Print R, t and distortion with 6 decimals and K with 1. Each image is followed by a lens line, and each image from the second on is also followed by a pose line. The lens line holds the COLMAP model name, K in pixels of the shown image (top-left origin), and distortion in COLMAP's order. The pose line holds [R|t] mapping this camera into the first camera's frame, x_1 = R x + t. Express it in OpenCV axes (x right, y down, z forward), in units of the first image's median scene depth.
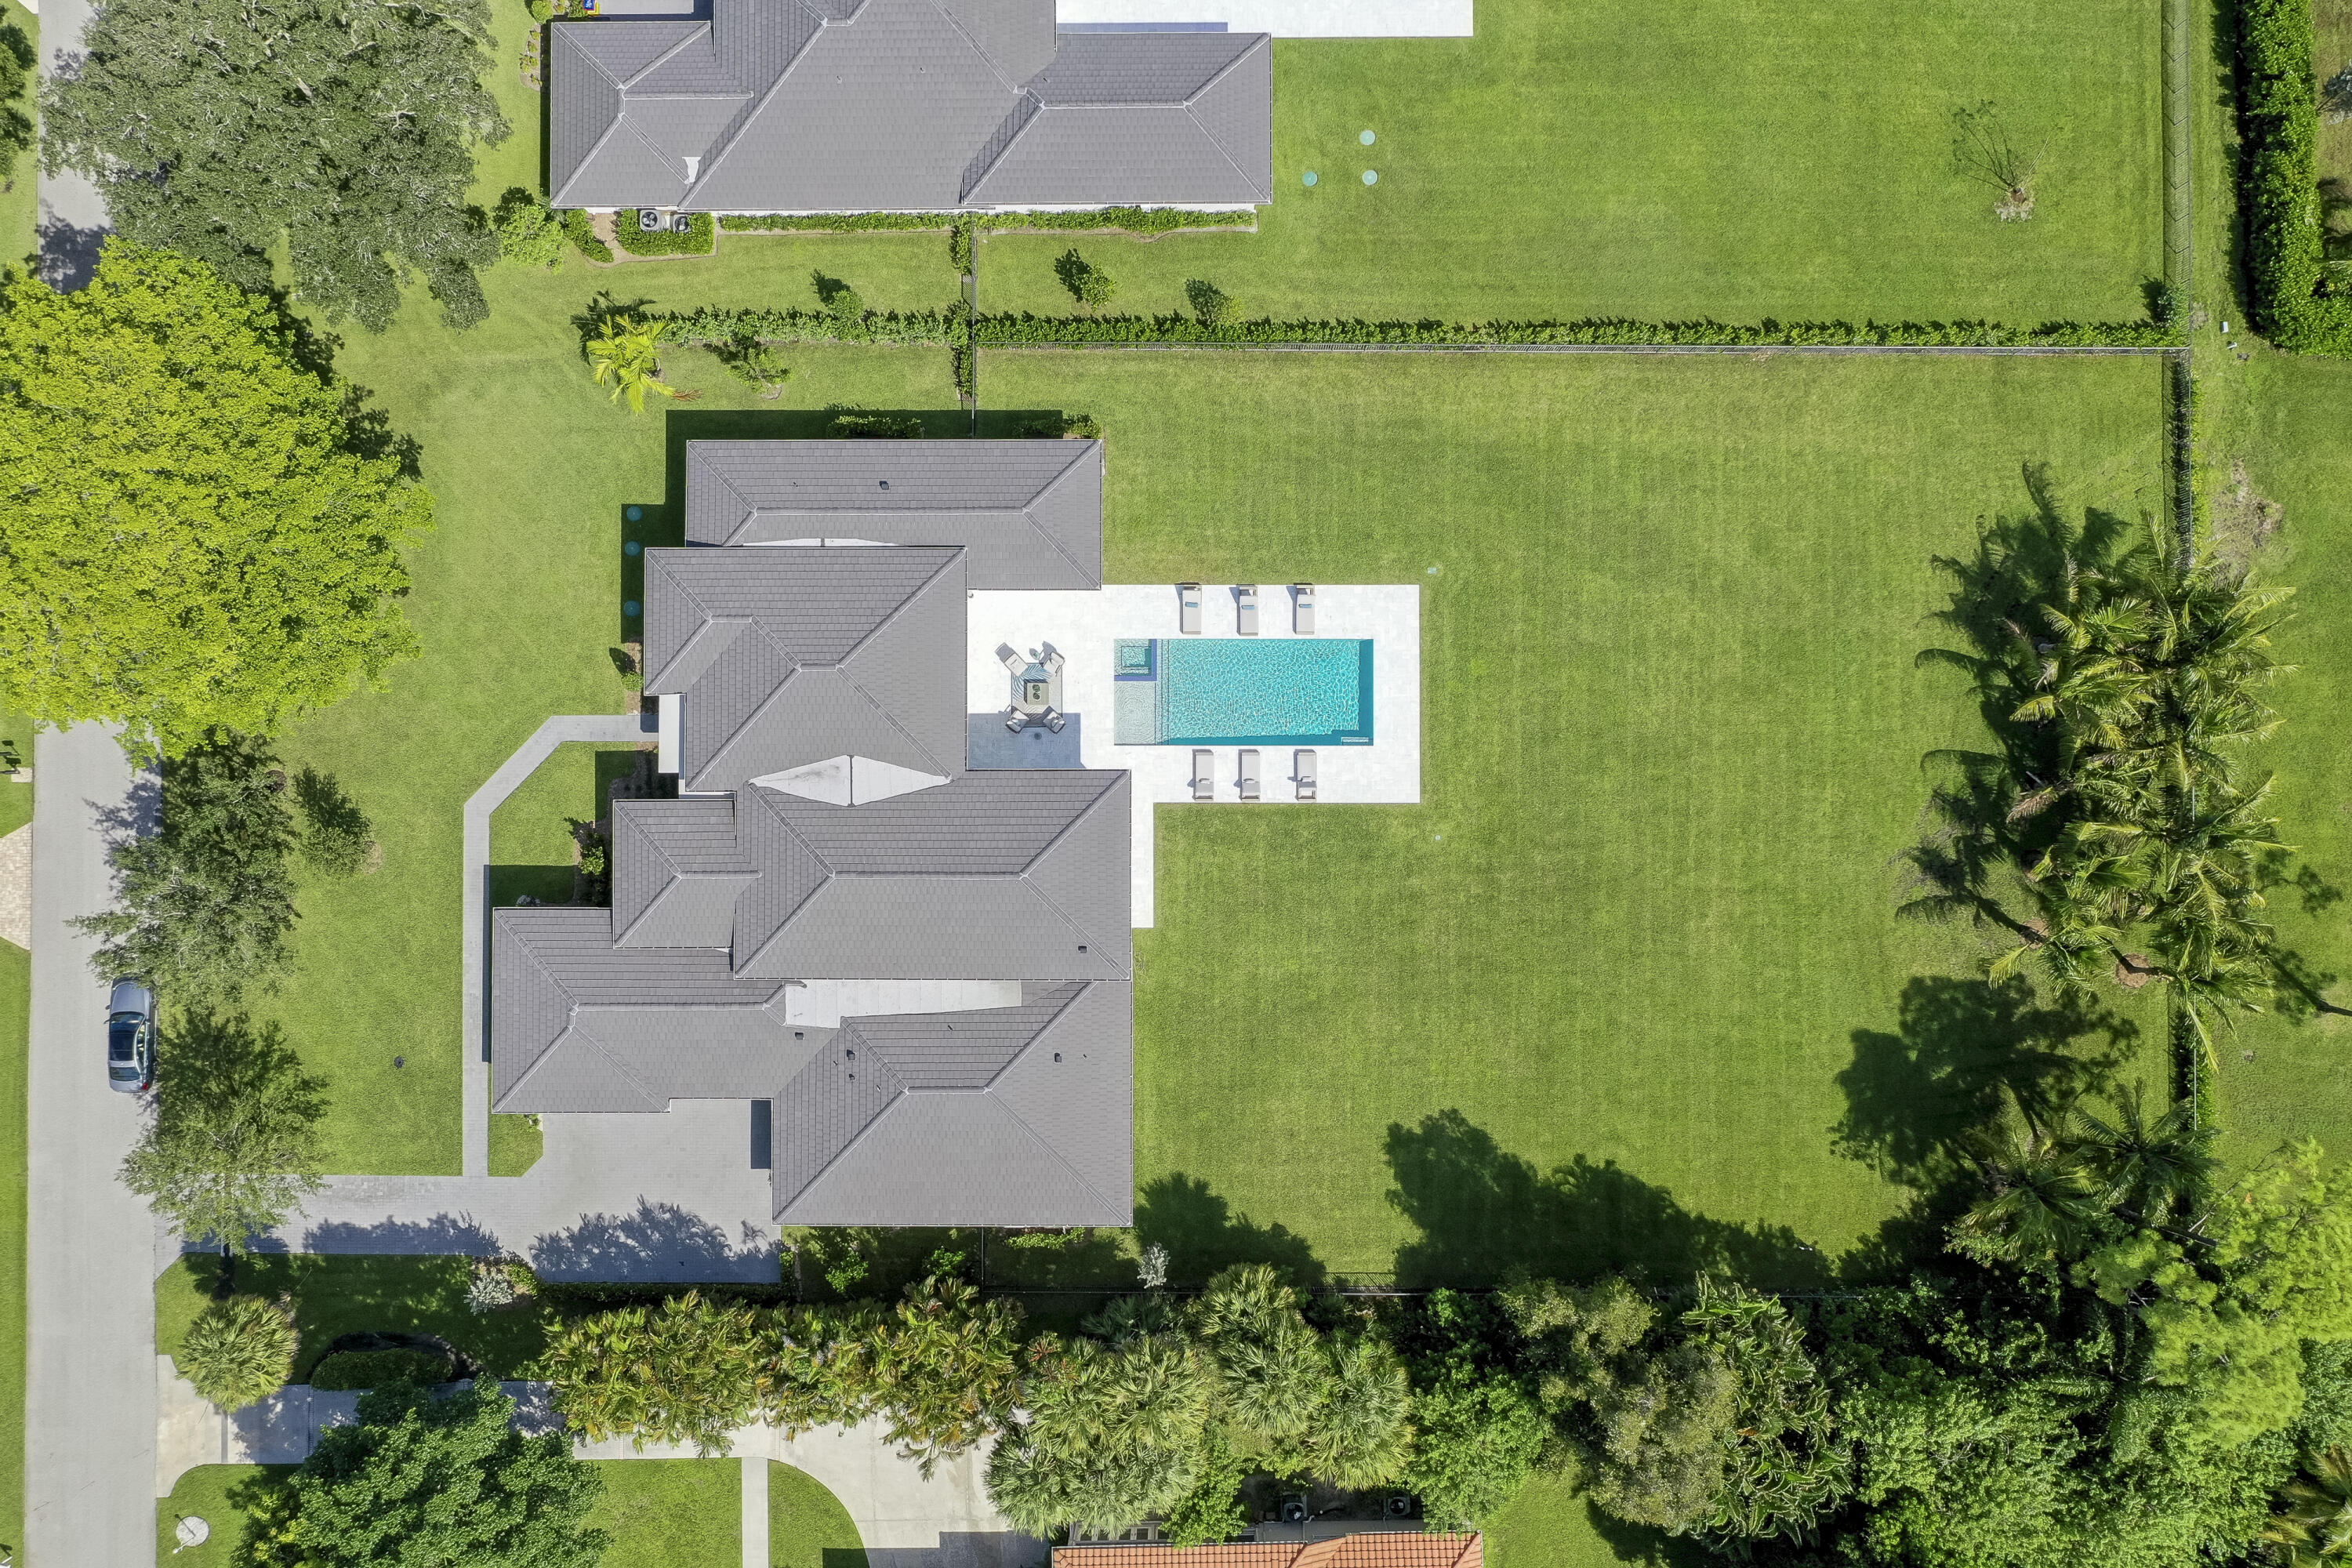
lens RADIAL K [[1845.4, 0, 1176.0], [0, 1845.4, 784.0], [0, 0, 1]] dist [0.000275, 0.002210]
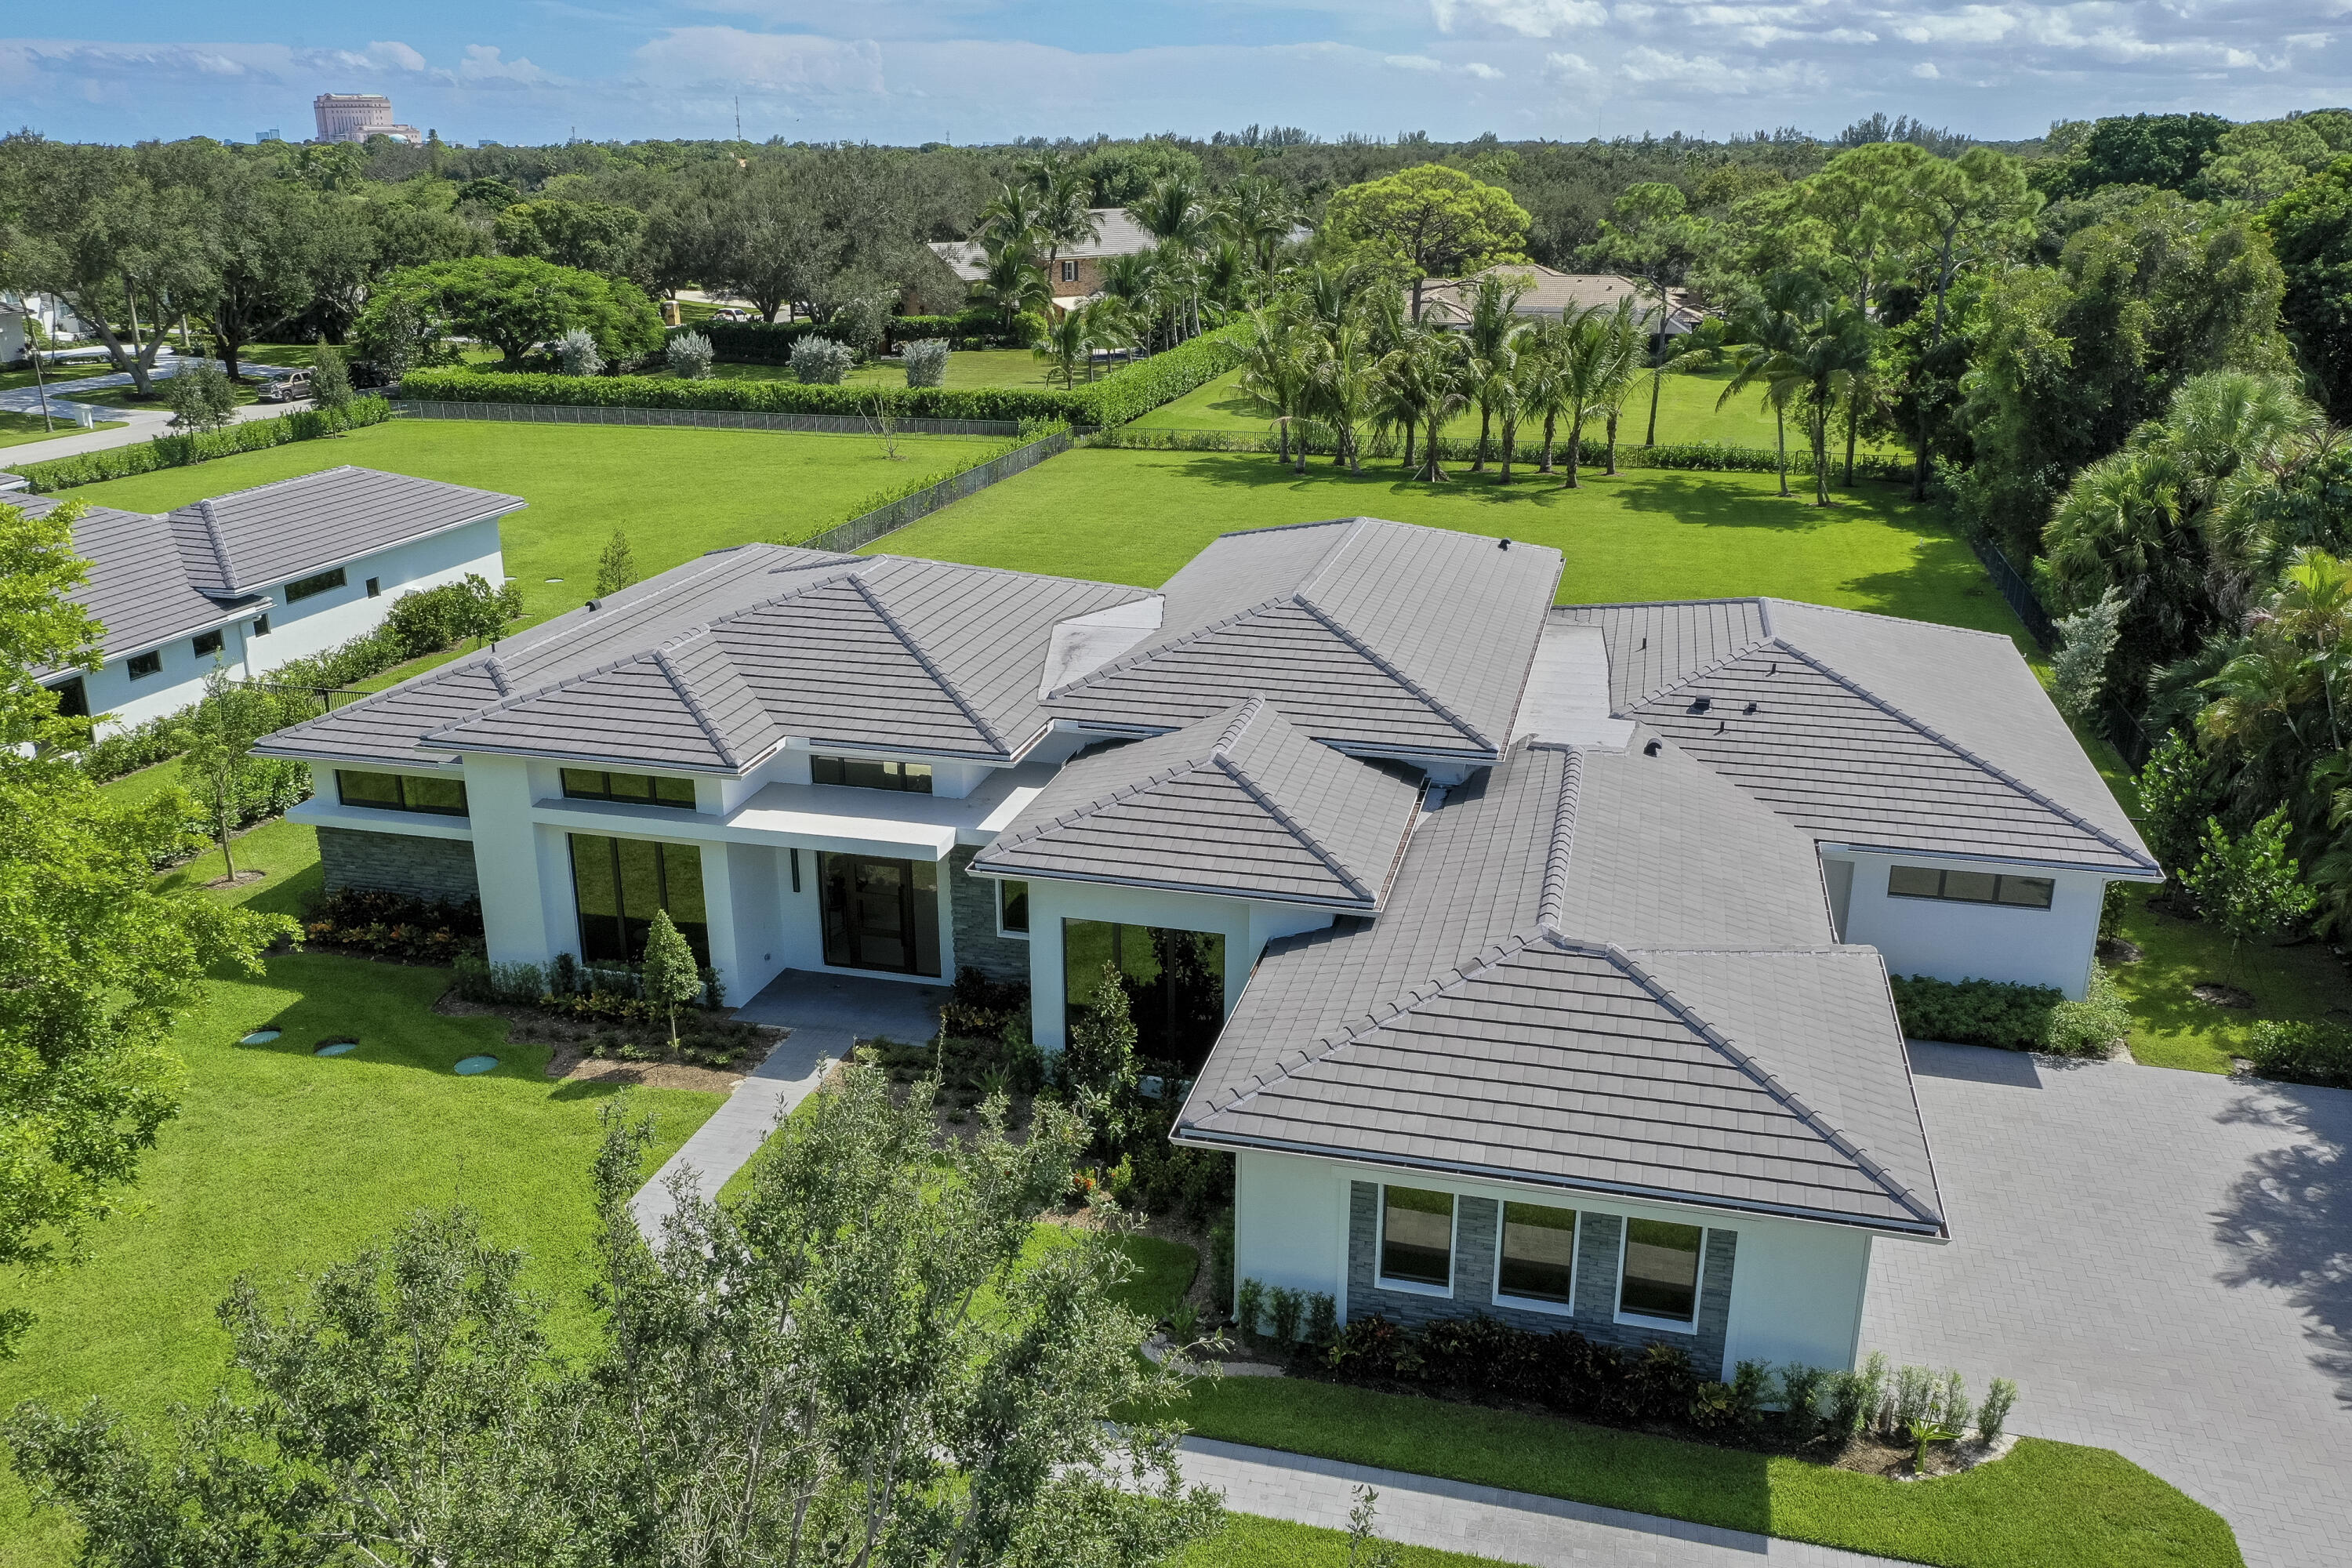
lens RADIAL K [[1845.4, 0, 1176.0], [0, 1845.4, 784.0], [0, 0, 1]] dist [0.000275, 0.002210]
pose [[0.253950, -0.309524, 0.916354, -0.590603], [0.967050, 0.098874, -0.234602, 0.120967], [-0.017988, 0.945737, 0.324435, 0.825542]]
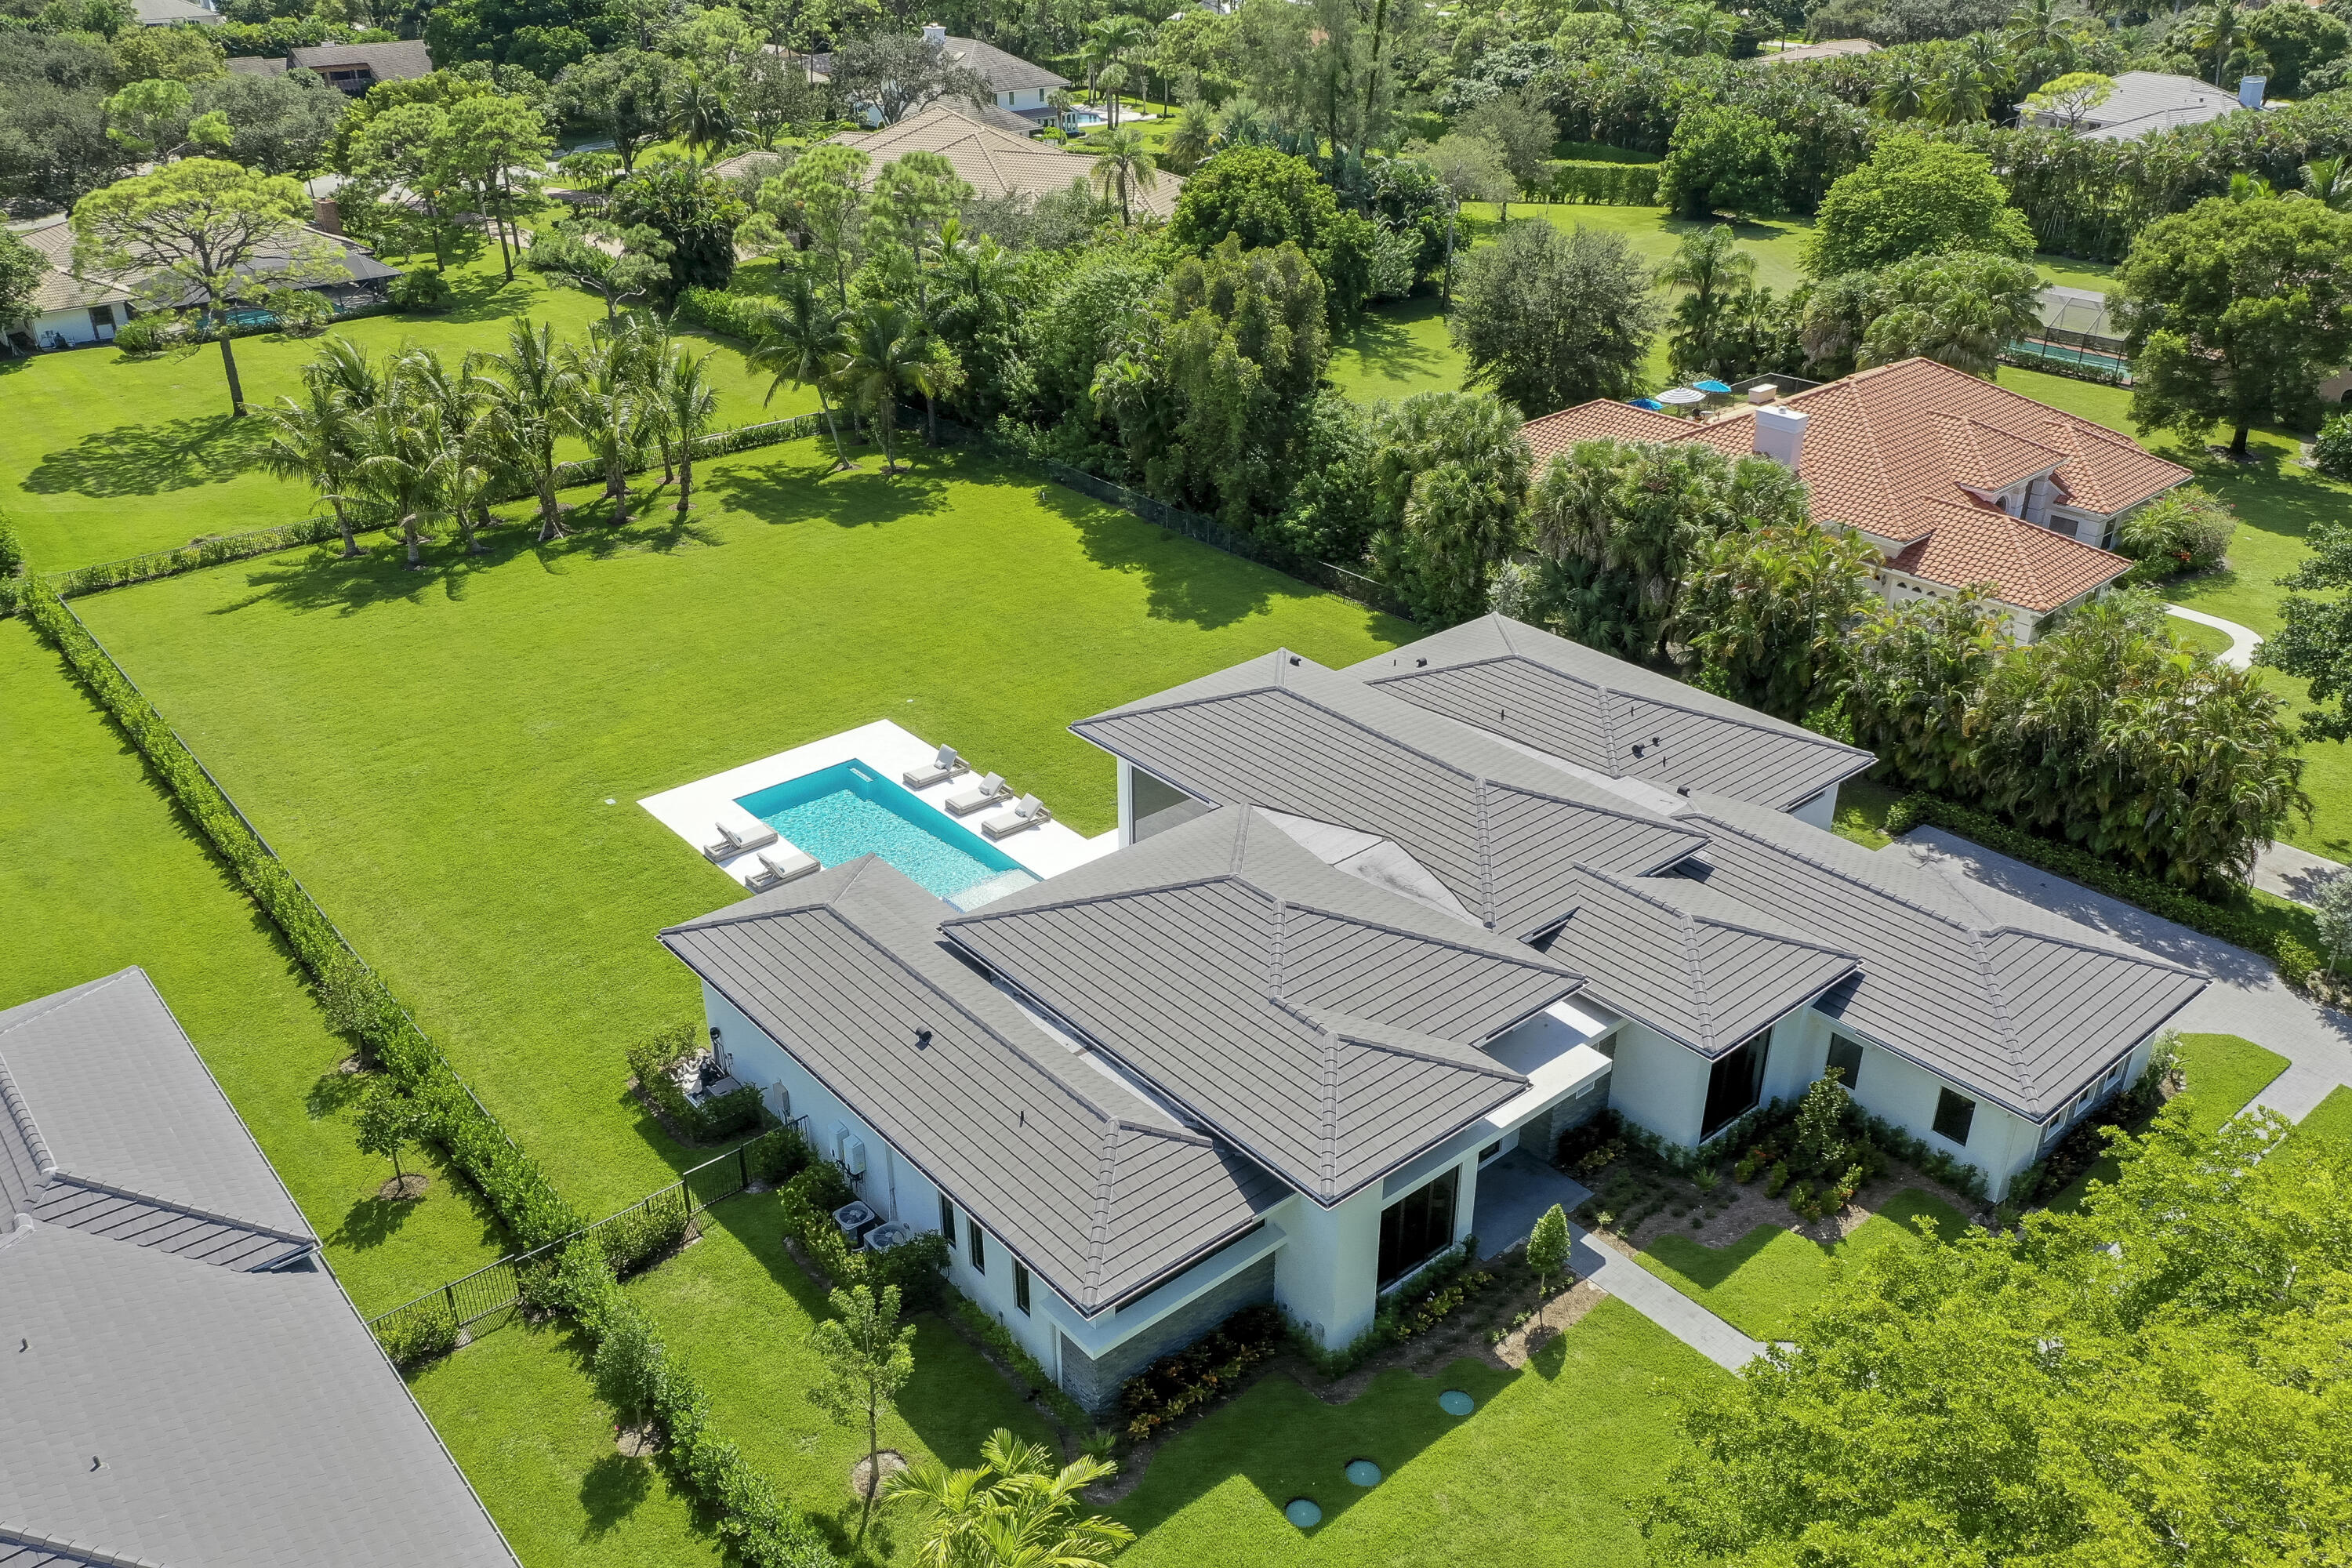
lens RADIAL K [[1845.4, 0, 1176.0], [0, 1845.4, 784.0], [0, 0, 1]] dist [0.000275, 0.002210]
pose [[-0.649298, -0.341752, 0.679425, -0.512993], [0.760450, -0.278443, 0.586673, -0.377522], [-0.011315, 0.897594, 0.440678, 0.666060]]
